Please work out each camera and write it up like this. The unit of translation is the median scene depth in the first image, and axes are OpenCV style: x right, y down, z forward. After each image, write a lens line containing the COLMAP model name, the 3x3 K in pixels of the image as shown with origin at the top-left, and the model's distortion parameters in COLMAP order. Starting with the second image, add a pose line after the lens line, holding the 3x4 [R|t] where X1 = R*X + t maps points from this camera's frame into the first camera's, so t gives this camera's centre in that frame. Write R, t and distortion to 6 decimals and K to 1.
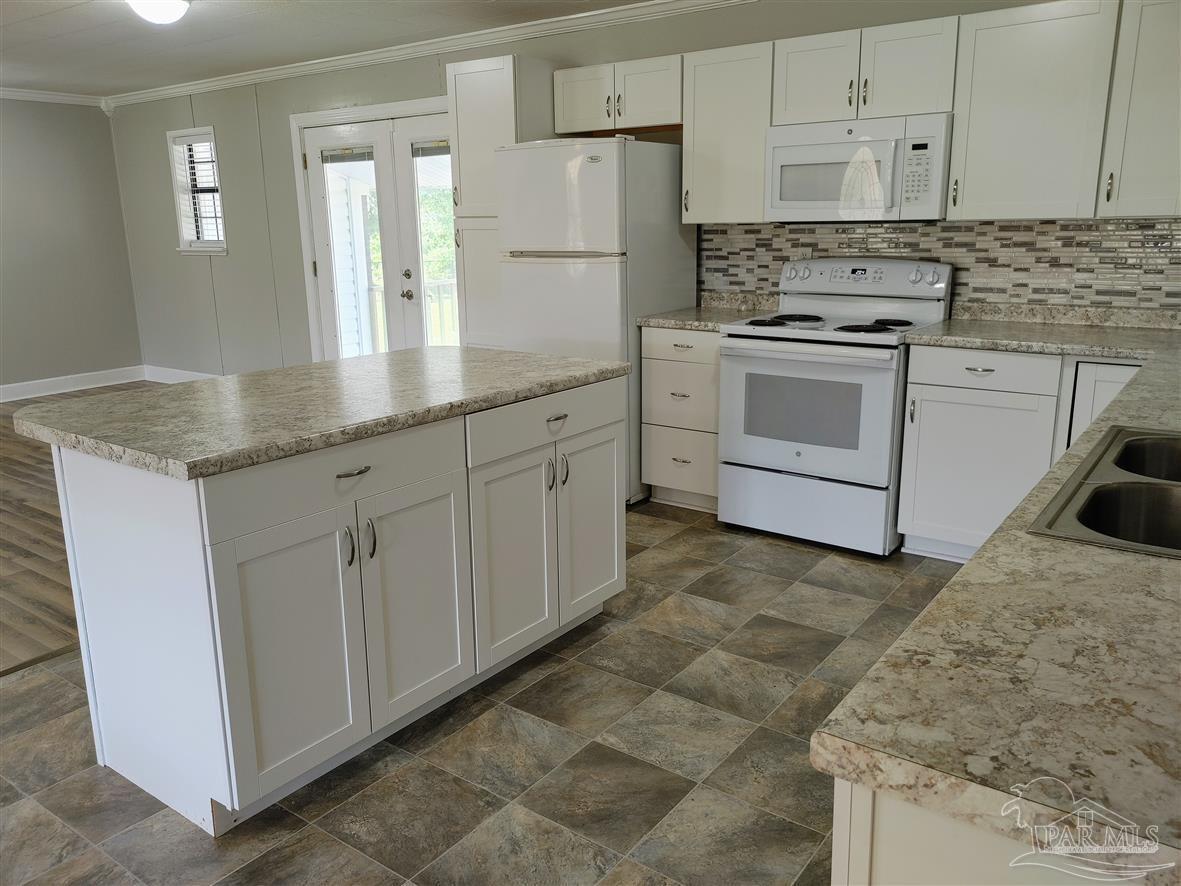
lens RADIAL K [[906.8, 0, 591.2], [0, 906.8, 445.9], [0, 0, 1]] dist [0.034092, -0.000199]
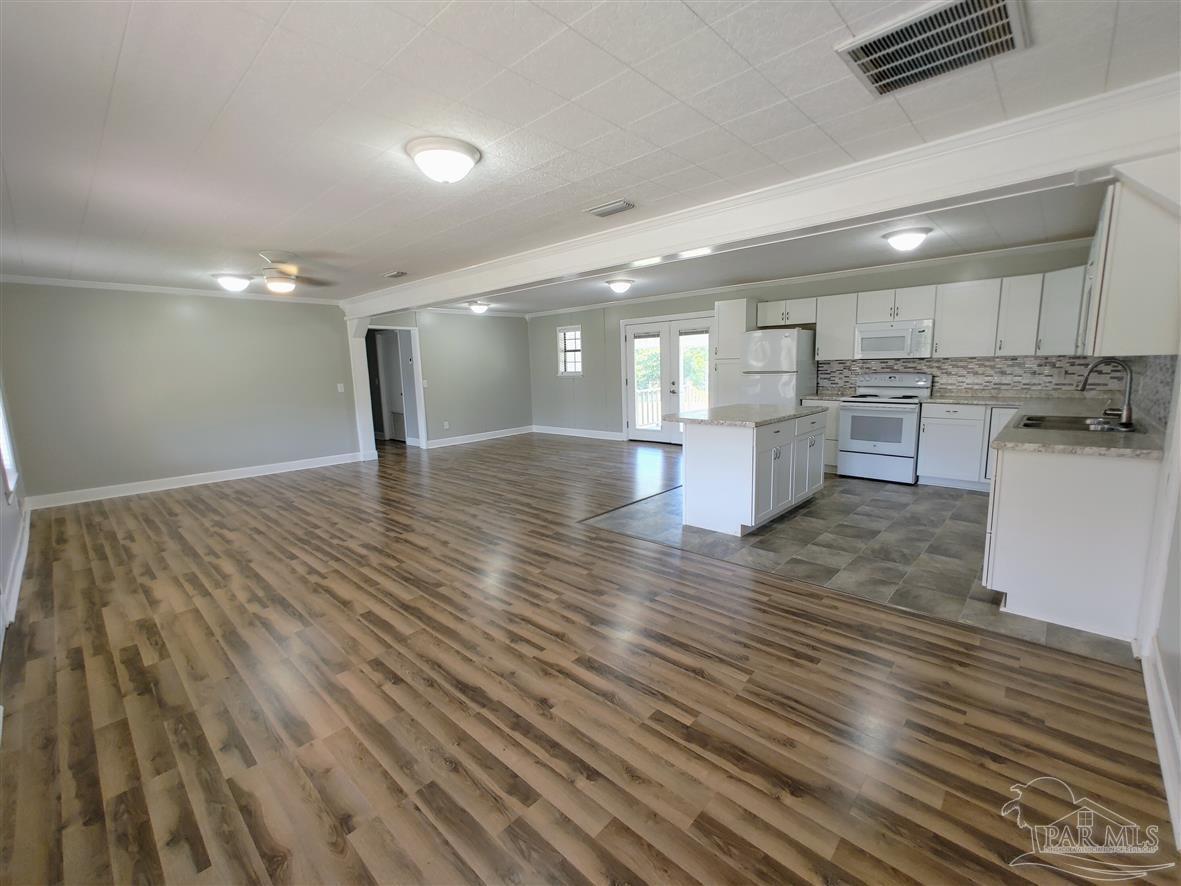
lens RADIAL K [[507.3, 0, 599.5], [0, 507.3, 443.4], [0, 0, 1]] dist [0.004090, 0.000633]
pose [[0.994370, 0.004136, -0.105887, -0.381459], [-0.013225, 0.996269, -0.085284, 0.128709], [0.105139, 0.086204, 0.990714, -0.500580]]
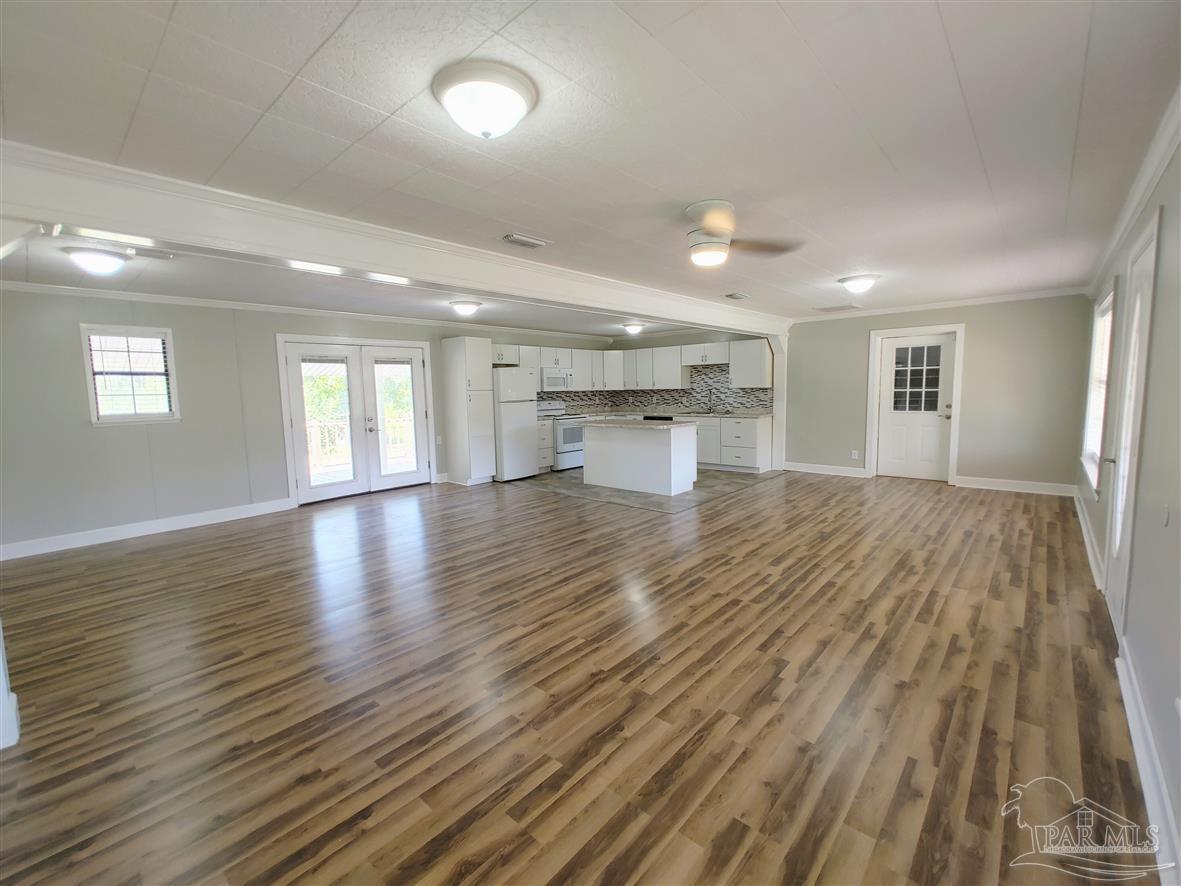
lens RADIAL K [[507.3, 0, 600.5], [0, 507.3, 432.0], [0, 0, 1]] dist [0.004090, 0.000633]
pose [[0.075813, -0.075974, 0.994223, -1.924912], [0.260083, 0.964084, 0.053838, -0.136705], [-0.962605, 0.254499, 0.092850, 0.623644]]
